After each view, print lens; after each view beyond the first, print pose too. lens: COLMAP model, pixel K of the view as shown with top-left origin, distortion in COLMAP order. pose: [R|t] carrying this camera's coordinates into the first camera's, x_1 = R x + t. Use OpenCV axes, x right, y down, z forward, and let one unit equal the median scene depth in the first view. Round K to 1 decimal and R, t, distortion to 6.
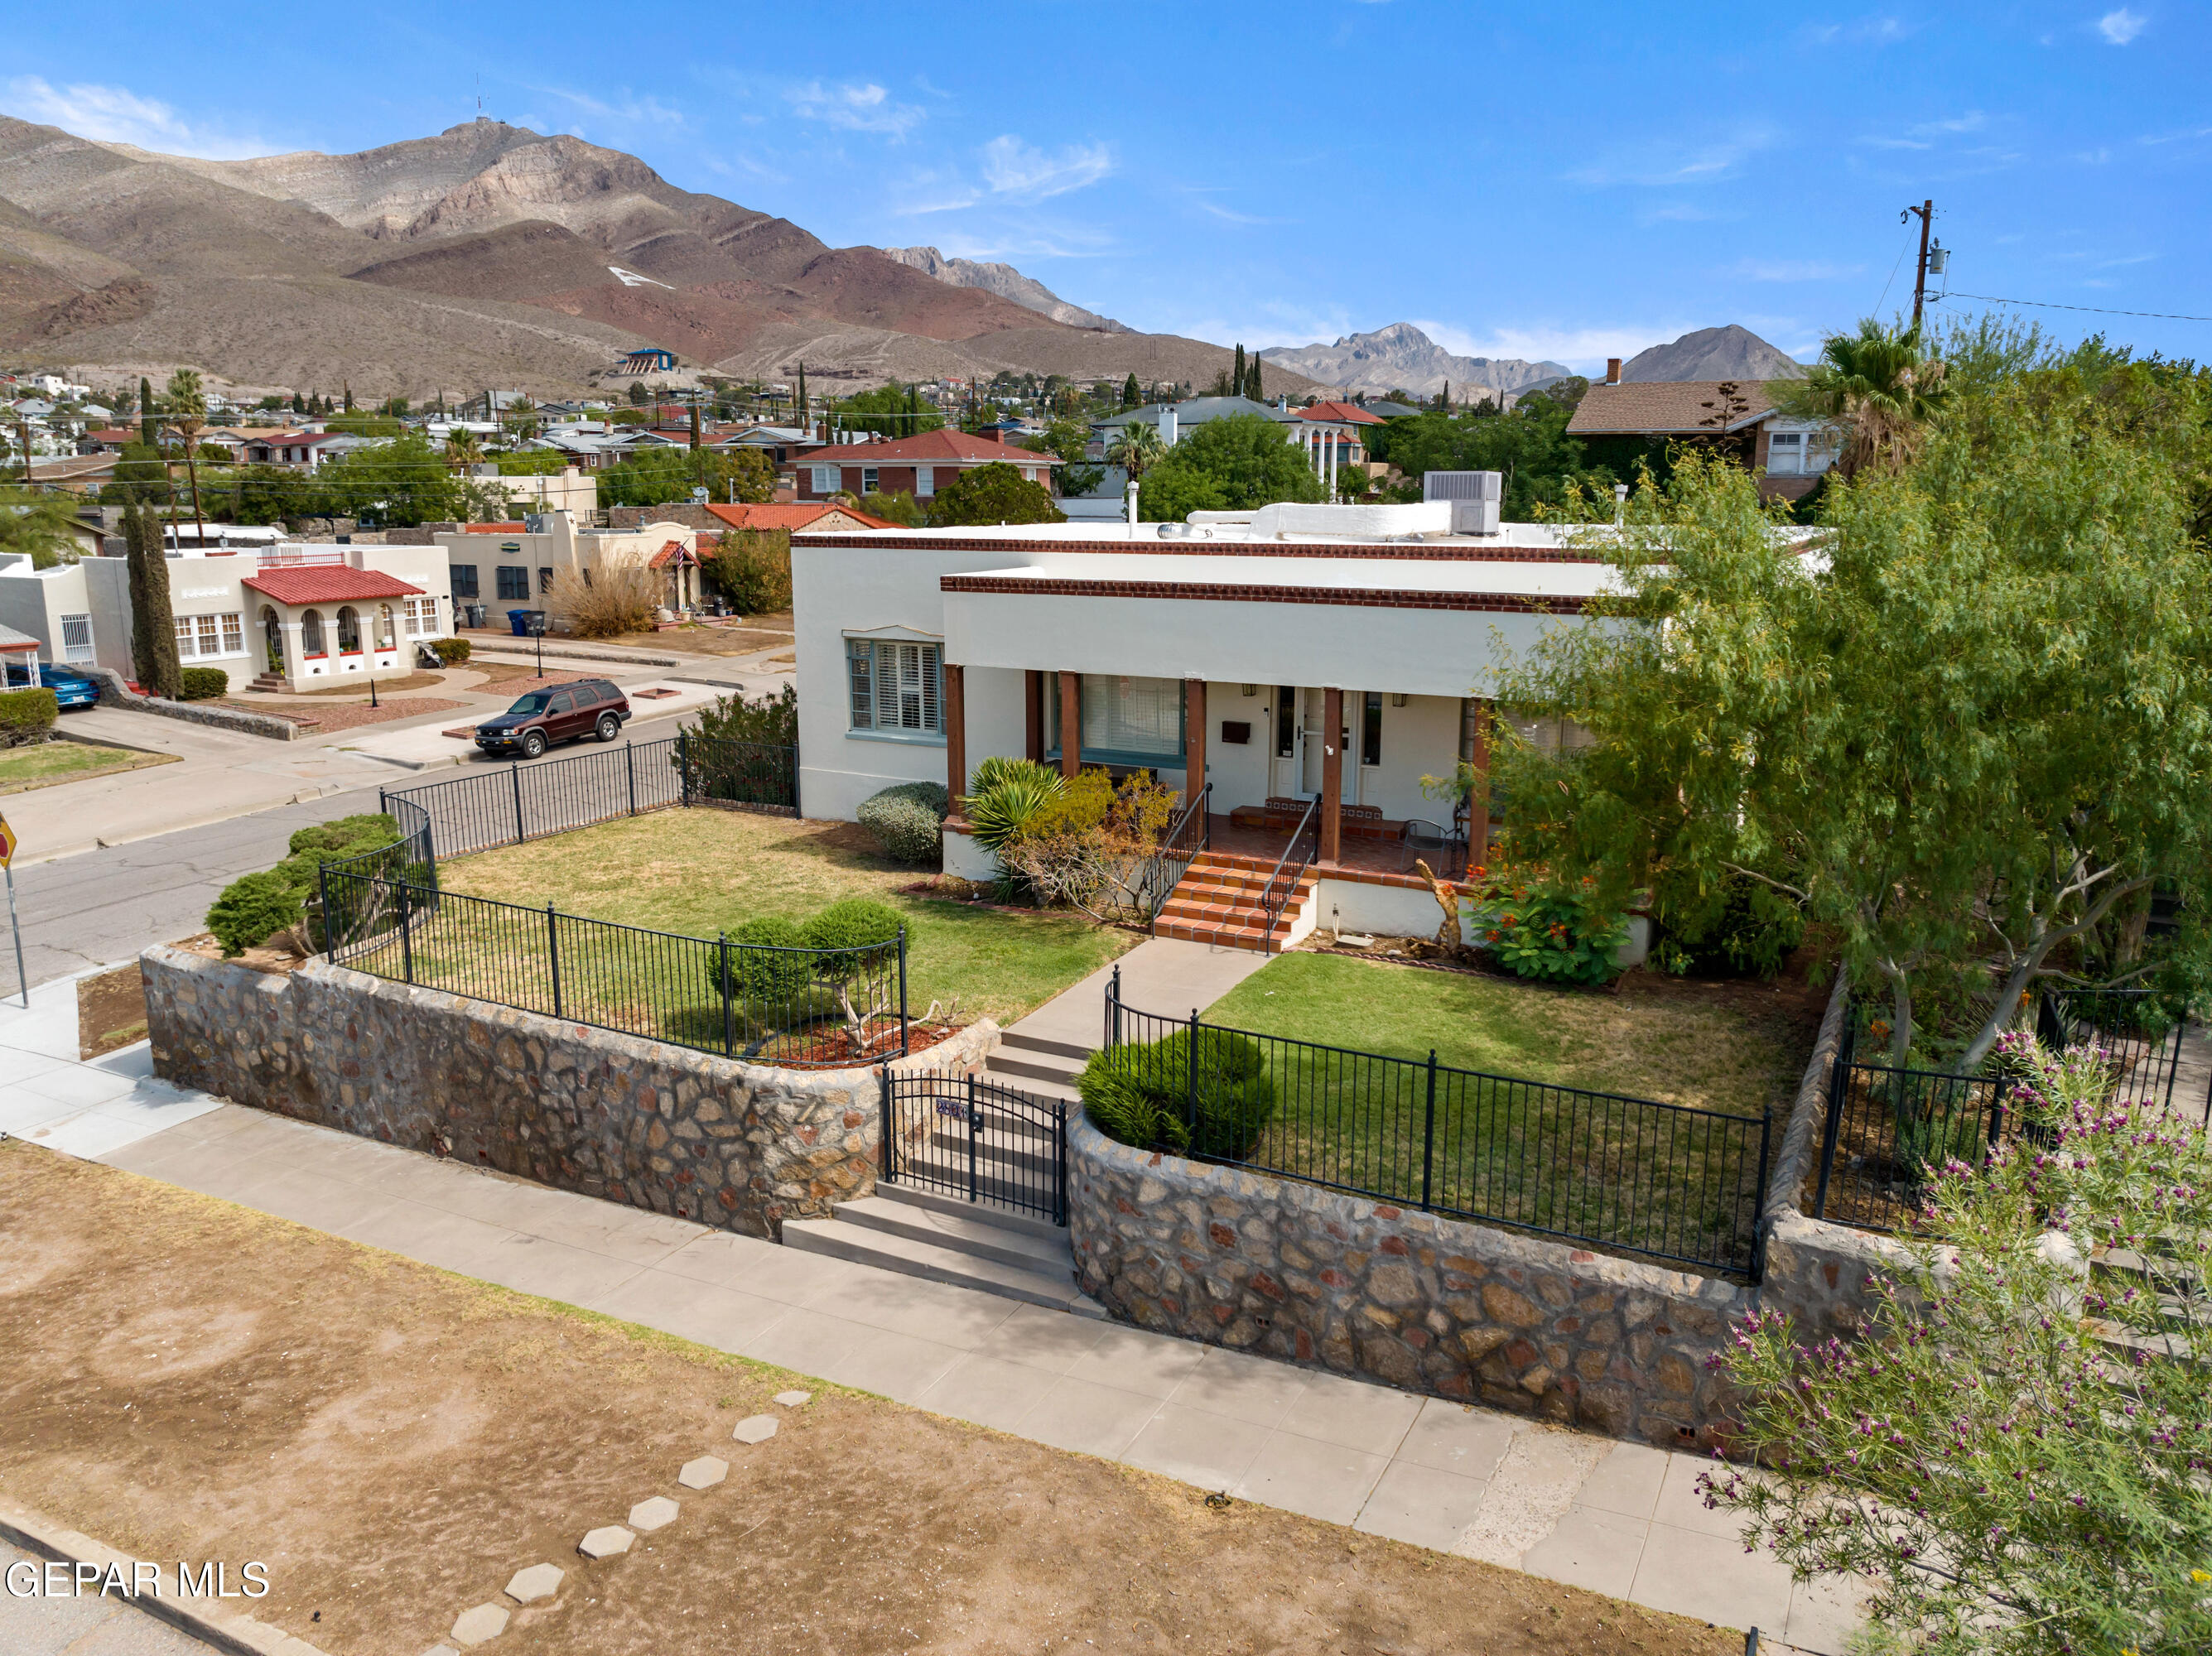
lens RADIAL K [[1550.5, 0, 1110.0], [0, 1550.5, 814.2], [0, 0, 1]] dist [-0.025277, -0.017899]
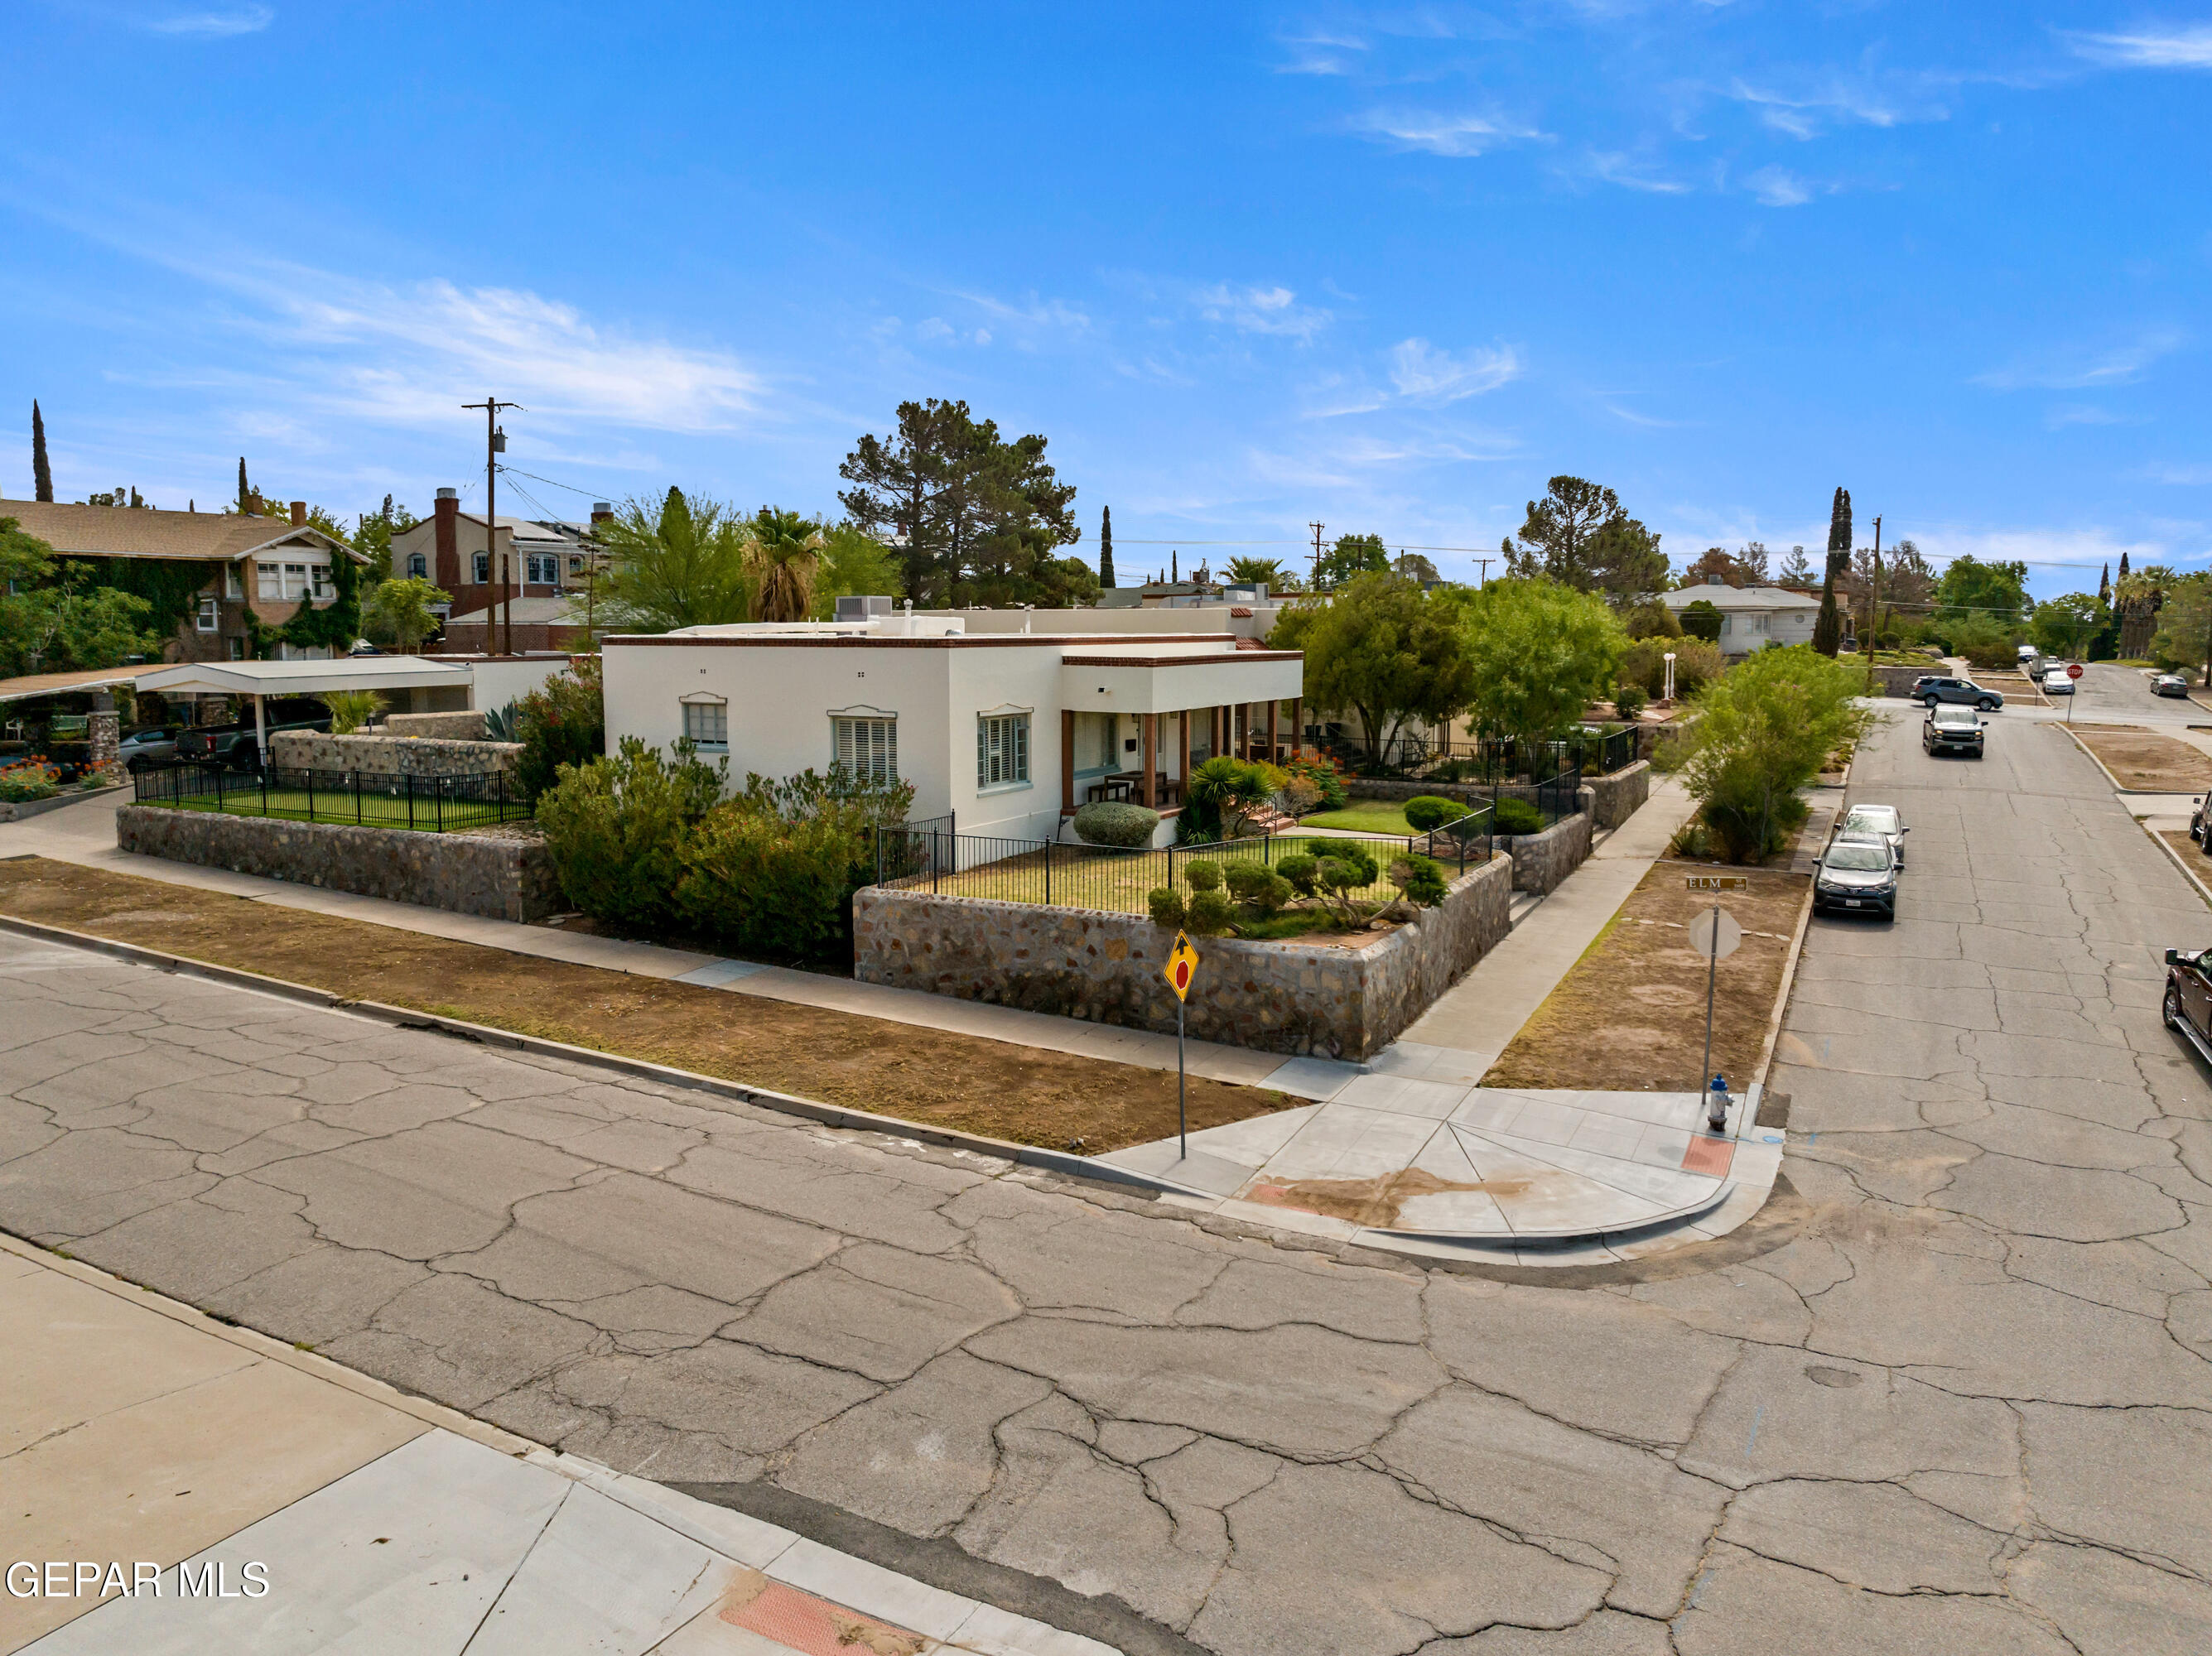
lens RADIAL K [[1567.8, 0, 1110.3], [0, 1567.8, 802.4], [0, 0, 1]] dist [-0.033776, -0.007629]
pose [[-0.028845, -0.111480, 0.993348, -2.309602], [0.203784, 0.972235, 0.115028, -0.273642], [-0.978591, 0.205746, -0.005326, 1.454872]]
